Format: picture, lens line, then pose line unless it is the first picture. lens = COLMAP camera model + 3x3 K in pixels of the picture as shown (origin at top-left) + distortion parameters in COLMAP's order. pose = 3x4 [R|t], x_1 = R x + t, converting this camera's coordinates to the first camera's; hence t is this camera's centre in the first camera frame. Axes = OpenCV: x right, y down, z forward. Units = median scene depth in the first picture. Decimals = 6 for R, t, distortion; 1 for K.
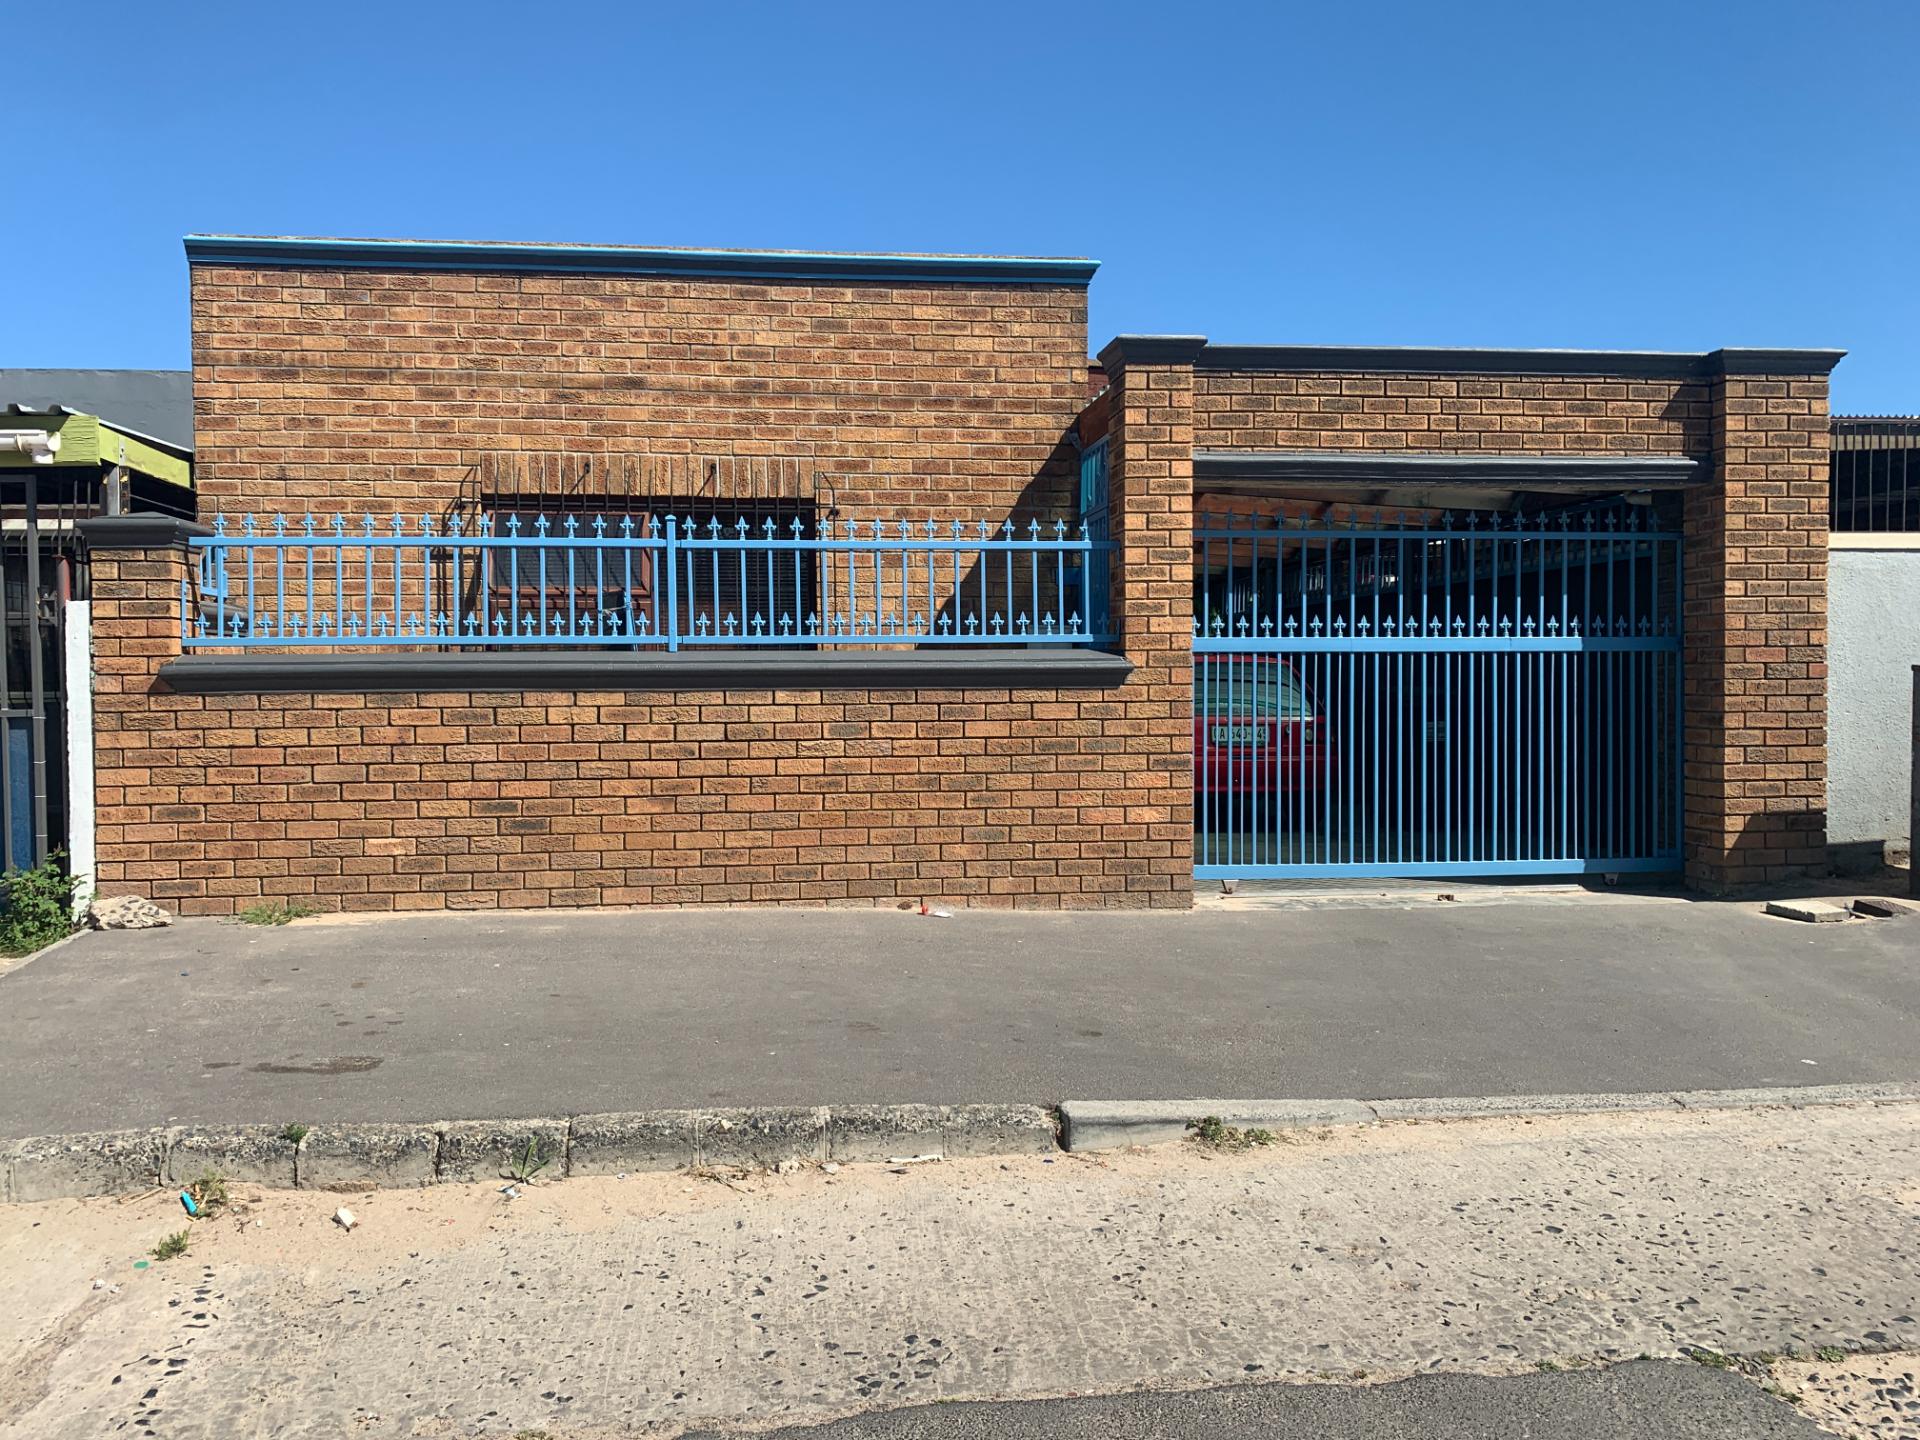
lens RADIAL K [[1468.9, 0, 907.1], [0, 1468.9, 728.9], [0, 0, 1]] dist [0.054242, -0.054266]
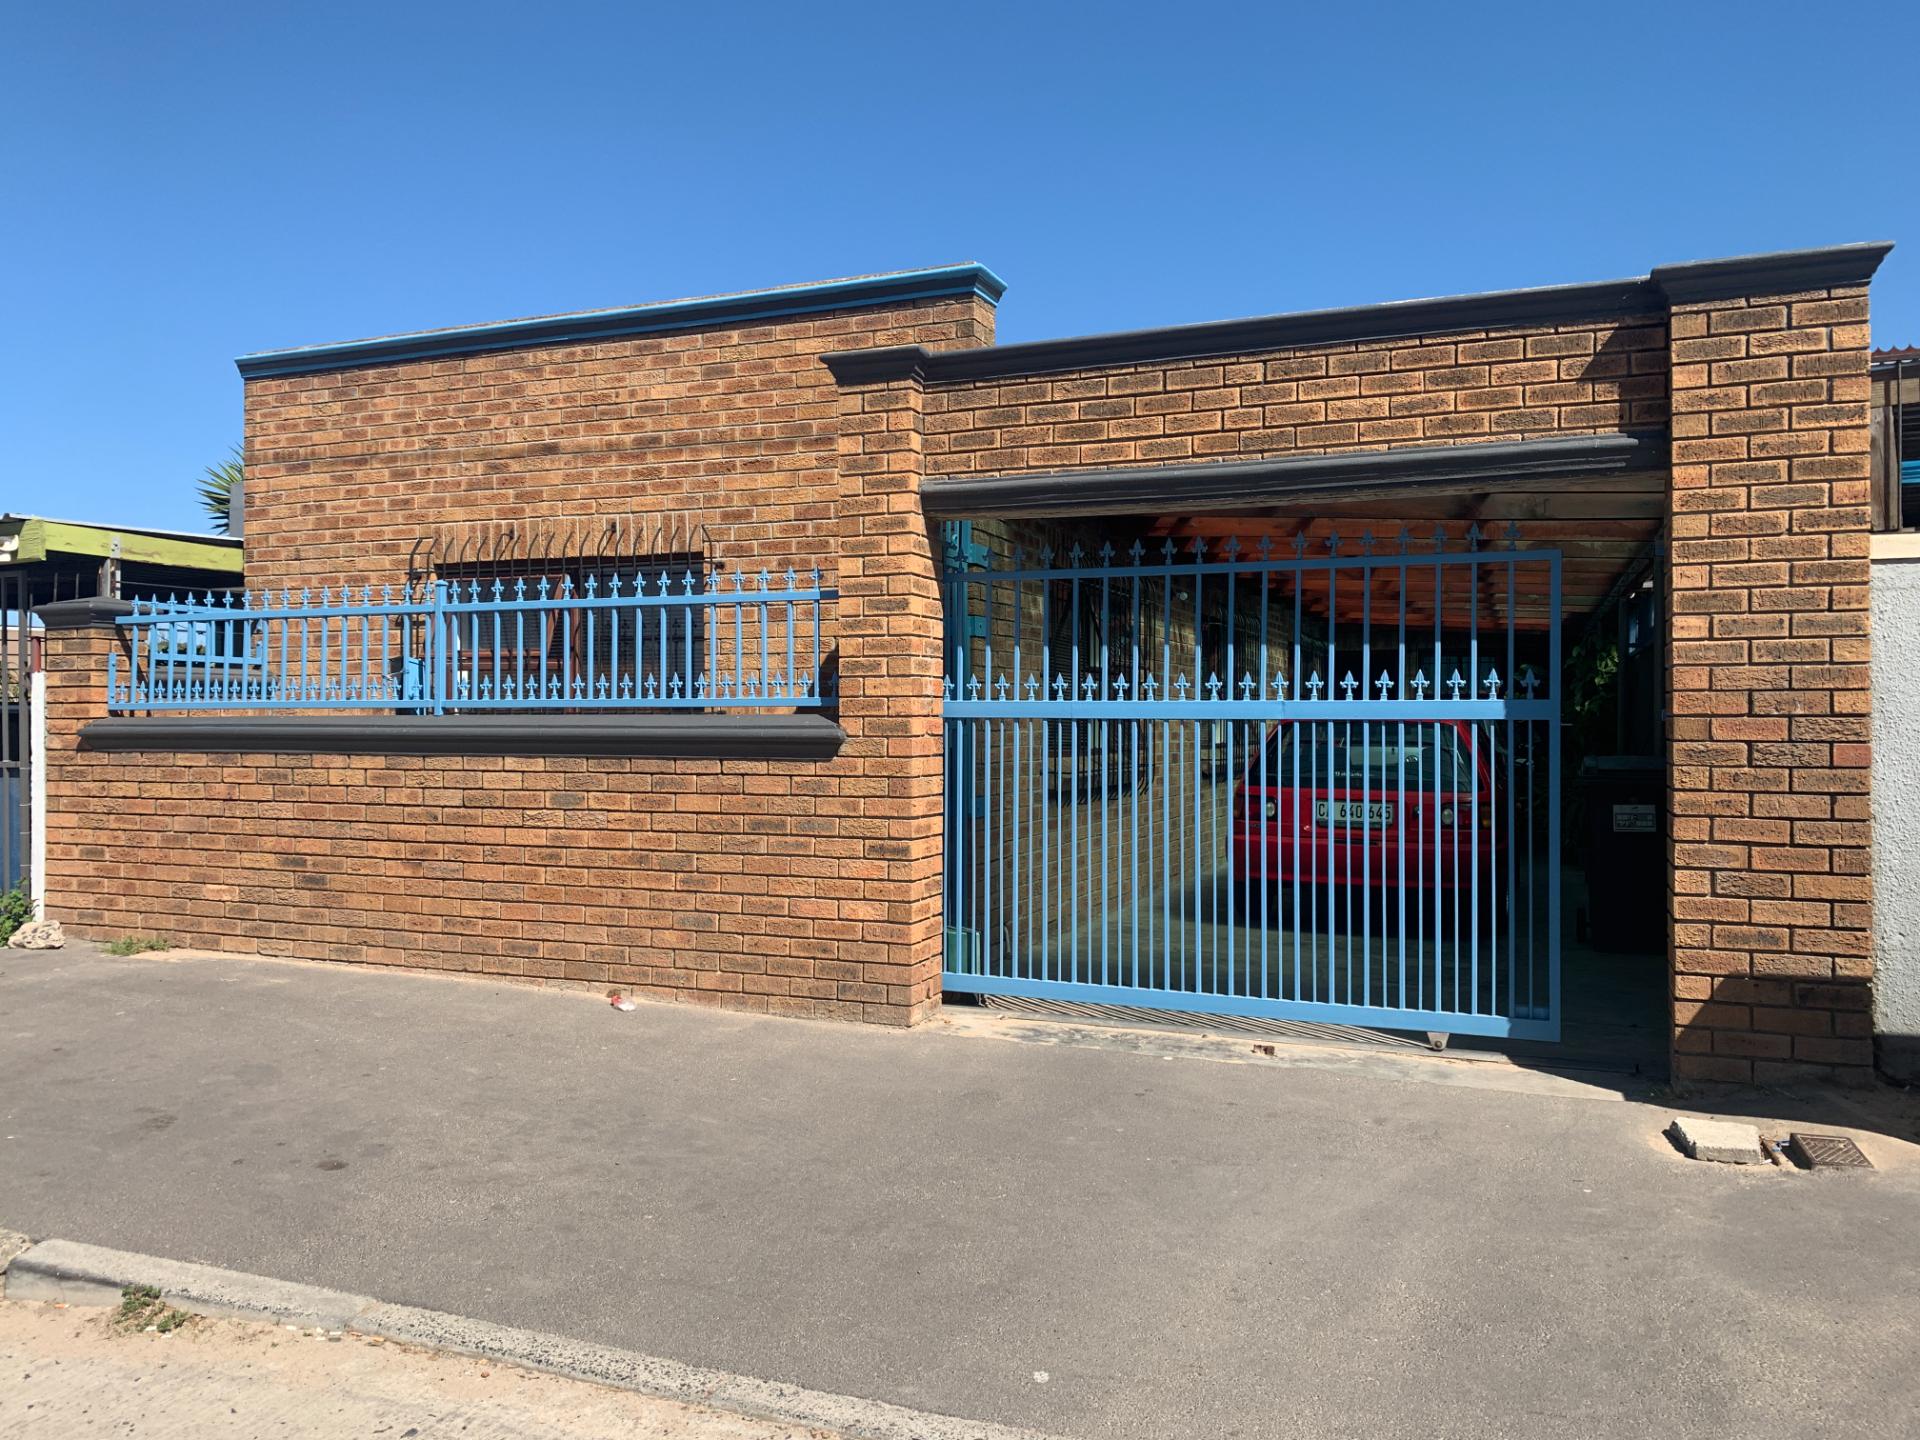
lens RADIAL K [[1468.9, 0, 970.2], [0, 1468.9, 713.8], [0, 0, 1]] dist [0.054242, -0.054266]
pose [[0.871290, 0.005718, -0.490735, 0.600313], [-0.022504, 0.999346, -0.028312, -0.030710], [0.490252, 0.035711, 0.870849, 0.275321]]
